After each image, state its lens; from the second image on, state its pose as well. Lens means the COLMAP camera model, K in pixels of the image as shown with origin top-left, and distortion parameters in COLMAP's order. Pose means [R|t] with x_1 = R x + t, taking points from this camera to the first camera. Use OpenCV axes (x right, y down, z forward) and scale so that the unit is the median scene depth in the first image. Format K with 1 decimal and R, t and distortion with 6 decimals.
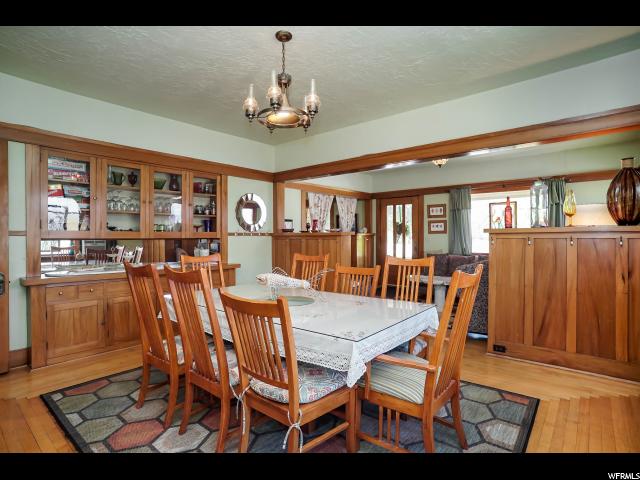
lens RADIAL K [[331.6, 0, 324.0], [0, 331.6, 240.3], [0, 0, 1]] dist [-0.054456, 0.012881]
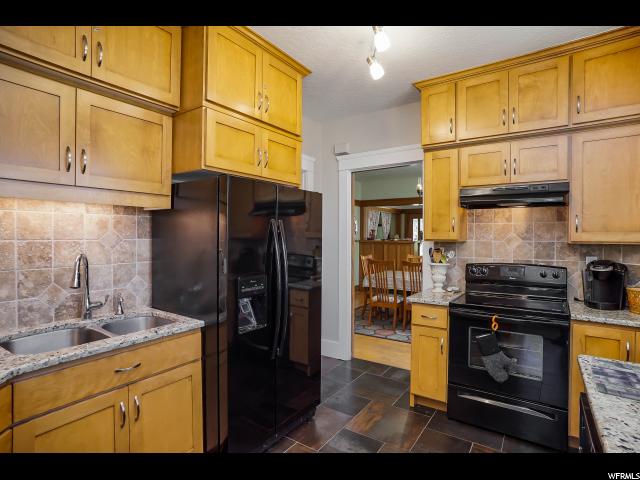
lens RADIAL K [[331.6, 0, 322.5], [0, 331.6, 242.4], [0, 0, 1]] dist [-0.054456, 0.012881]
pose [[0.994651, 0.010590, 0.102746, -0.478460], [-0.012116, 0.999825, 0.014243, -0.031233], [-0.102577, -0.015412, 0.994606, -0.493345]]
